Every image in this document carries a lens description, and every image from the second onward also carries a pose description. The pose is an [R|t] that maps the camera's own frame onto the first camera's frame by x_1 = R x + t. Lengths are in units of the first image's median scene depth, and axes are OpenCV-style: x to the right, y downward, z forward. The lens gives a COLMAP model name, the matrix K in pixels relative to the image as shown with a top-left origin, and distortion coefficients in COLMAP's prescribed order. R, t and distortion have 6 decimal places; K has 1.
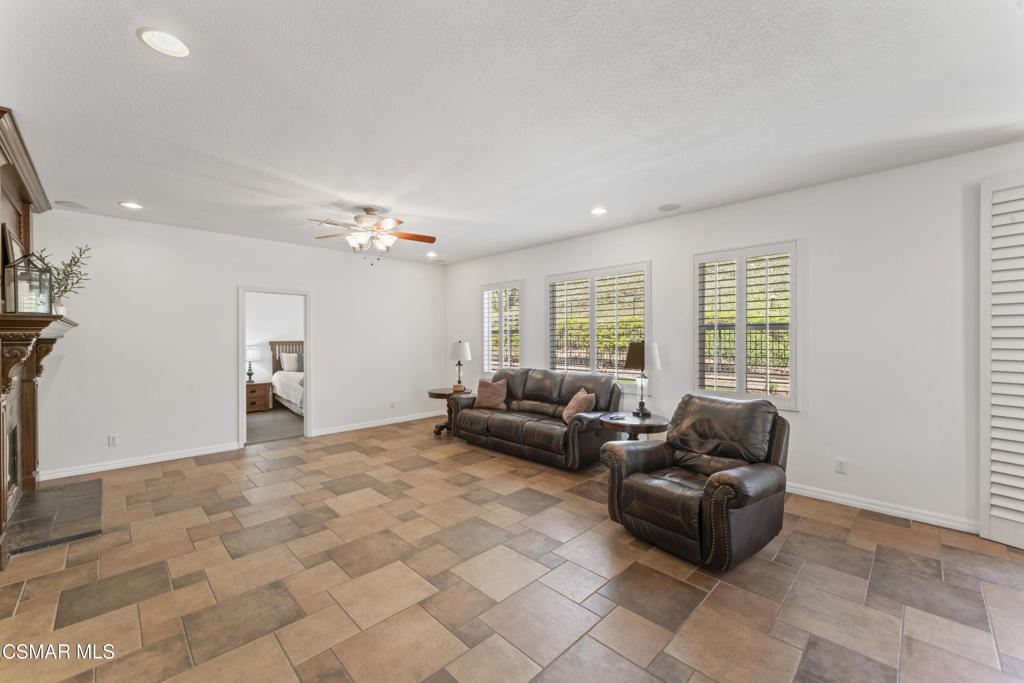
lens RADIAL K [[408.6, 0, 509.0], [0, 408.6, 342.2], [0, 0, 1]] dist [-0.004045, -0.000402]
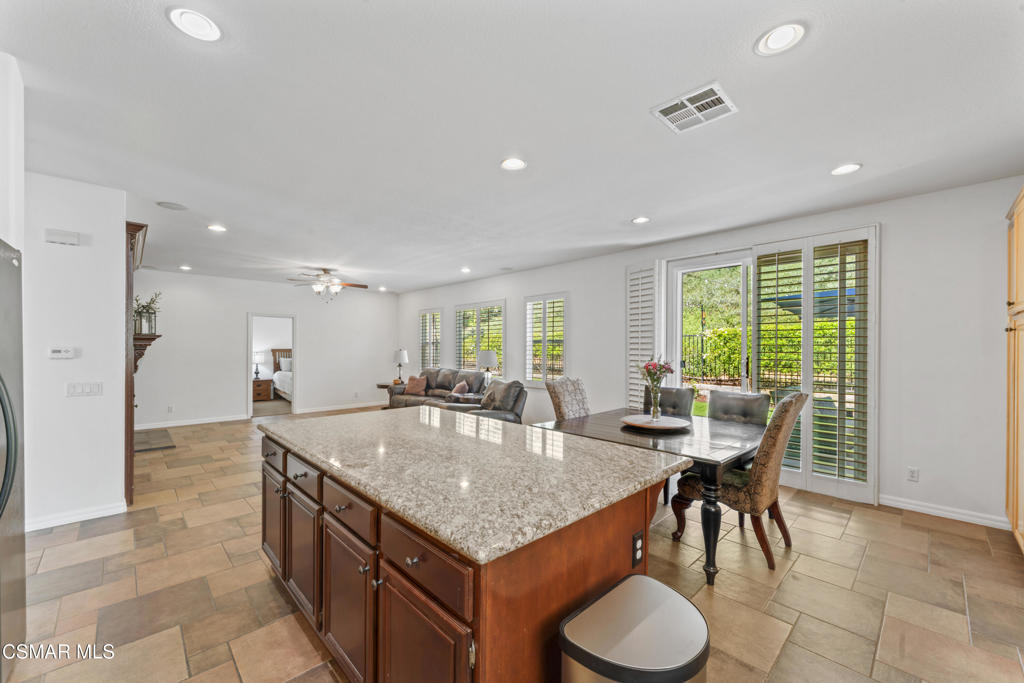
lens RADIAL K [[408.6, 0, 512.5], [0, 408.6, 347.6], [0, 0, 1]] dist [-0.004045, -0.000402]
pose [[0.999865, 0.004982, -0.015659, 0.361659], [-0.005136, 0.999939, -0.009805, 0.003125], [0.015609, 0.009884, 0.999829, -0.526742]]
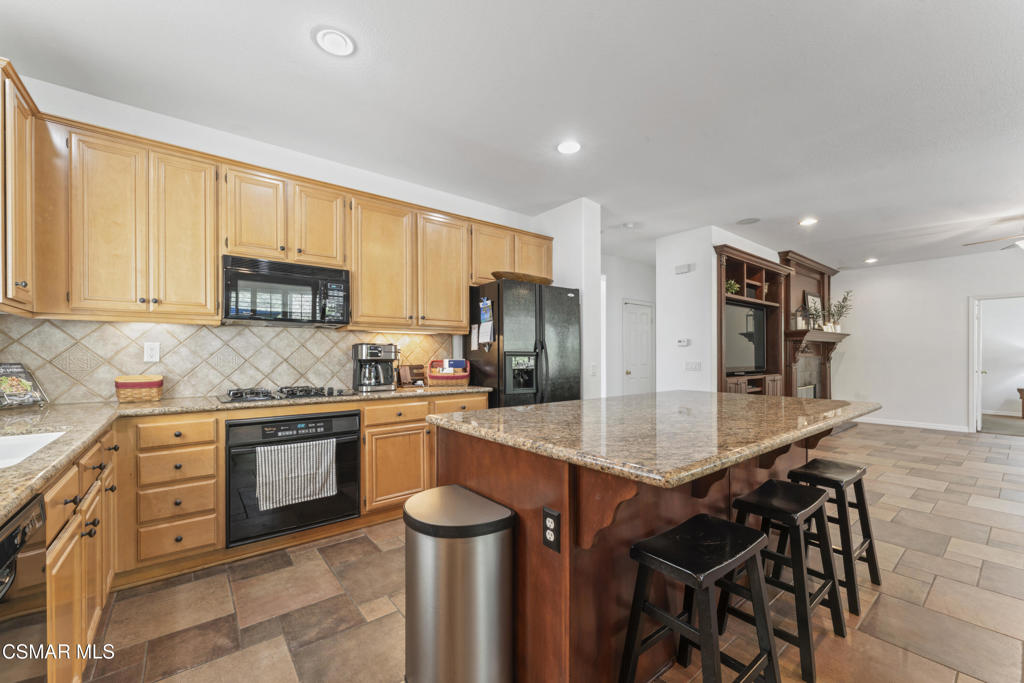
lens RADIAL K [[408.6, 0, 499.3], [0, 408.6, 356.4], [0, 0, 1]] dist [-0.004045, -0.000402]
pose [[-0.125181, 0.005893, -0.992116, 0.710960], [-0.006258, 0.999958, 0.006729, 0.039577], [0.992114, 0.007051, -0.125138, -0.225309]]
